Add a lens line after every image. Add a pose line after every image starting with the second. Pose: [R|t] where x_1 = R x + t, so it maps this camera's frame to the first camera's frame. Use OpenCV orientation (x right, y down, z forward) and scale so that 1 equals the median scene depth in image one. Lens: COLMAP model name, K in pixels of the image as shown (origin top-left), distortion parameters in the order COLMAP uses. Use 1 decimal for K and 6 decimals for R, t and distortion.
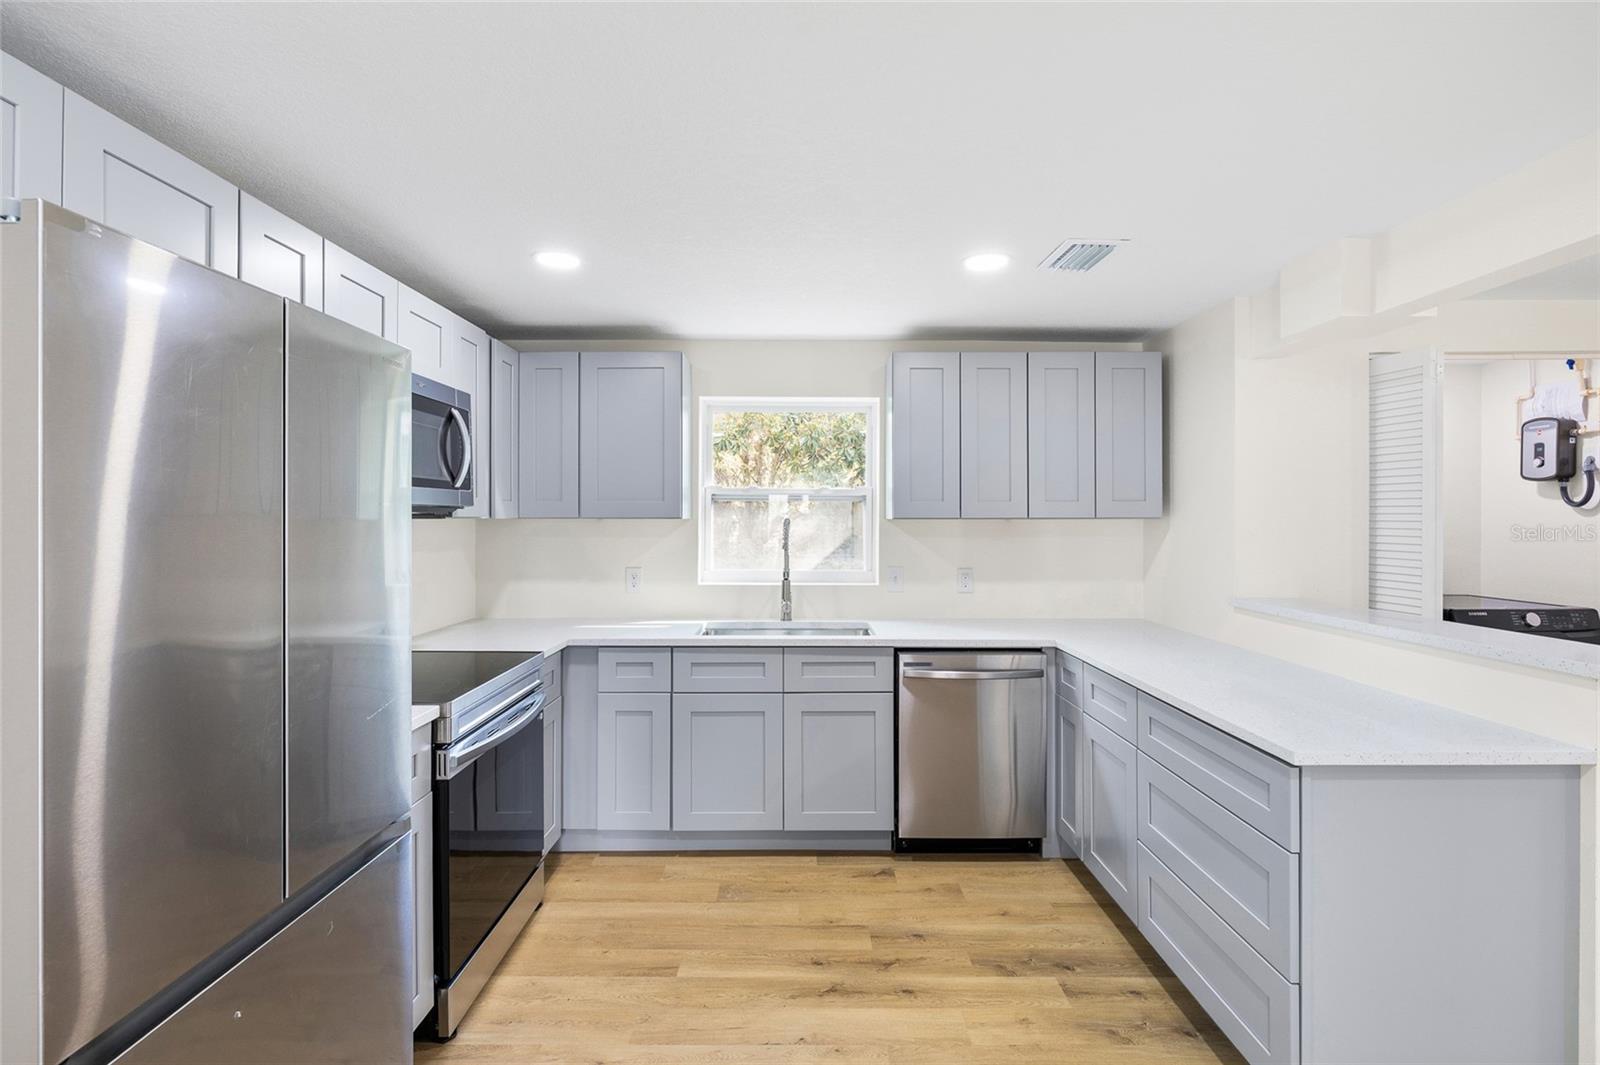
lens RADIAL K [[772.8, 0, 798.8], [0, 772.8, 516.9], [0, 0, 1]] dist [-0.003758, -0.000213]
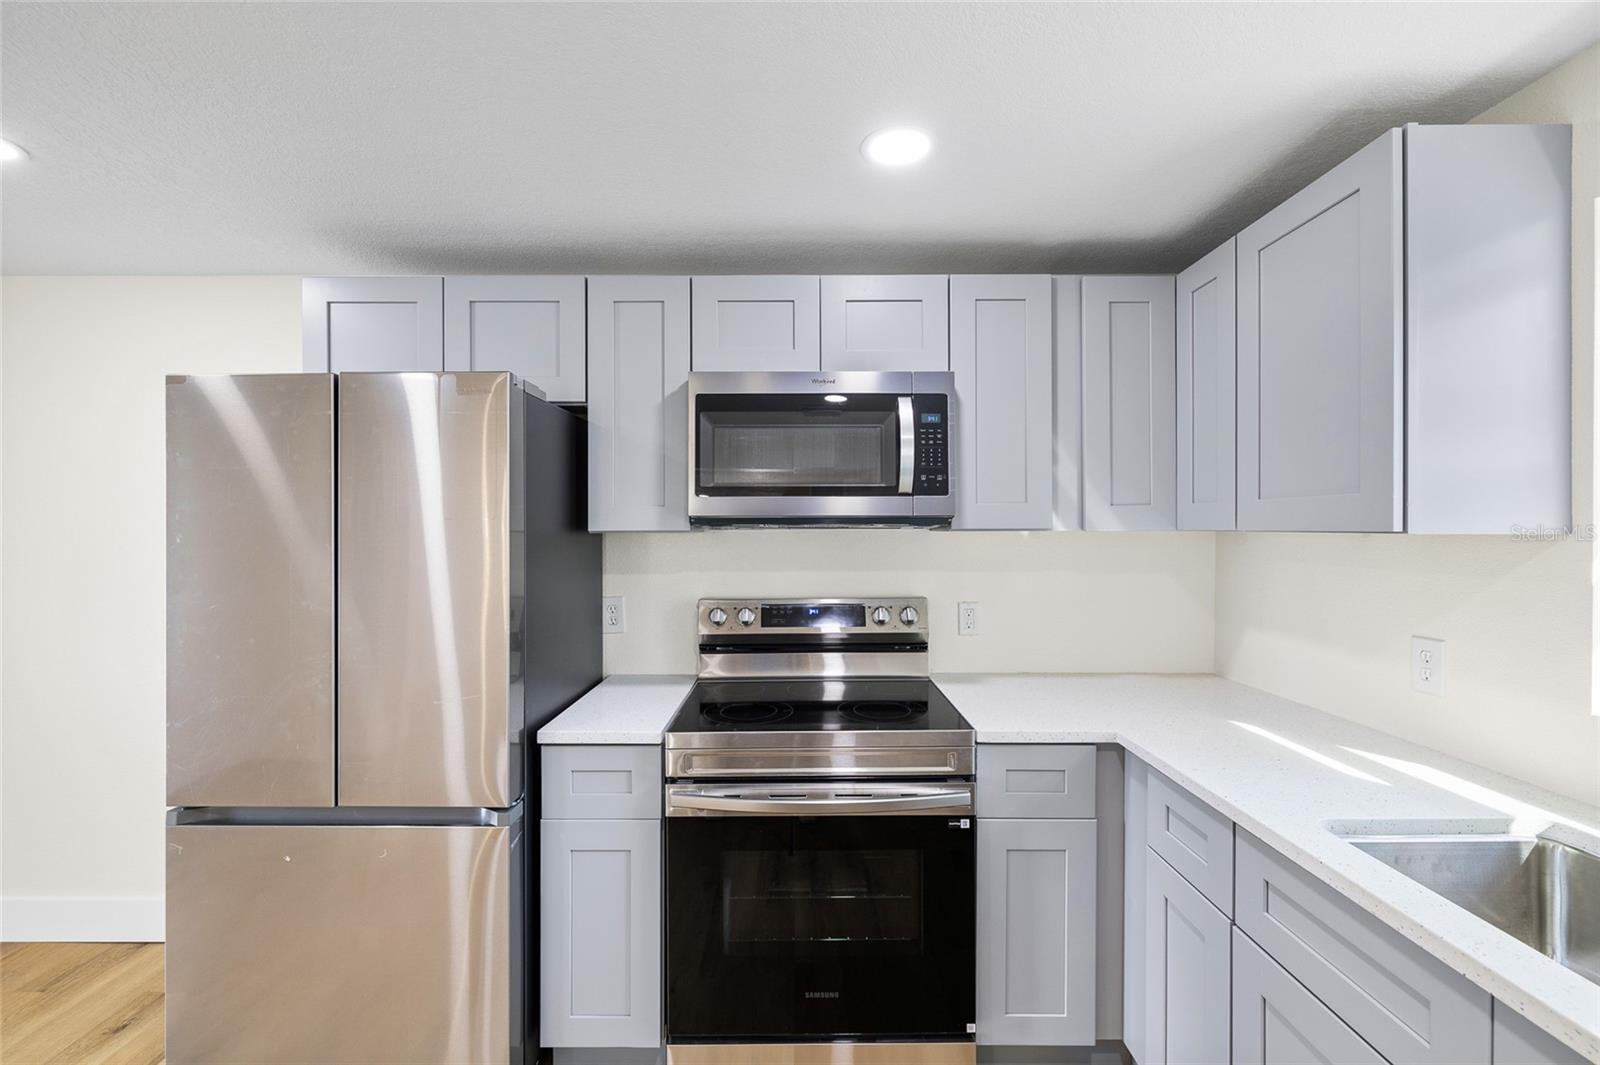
lens RADIAL K [[672.0, 0, 800.5], [0, 672.0, 517.9], [0, 0, 1]] dist [0.001315, -0.000100]
pose [[-0.003266, 0.000596, -0.999994, 0.240124], [0.004451, 0.999990, 0.000581, -0.011633], [0.999985, -0.004450, -0.003269, 0.801889]]
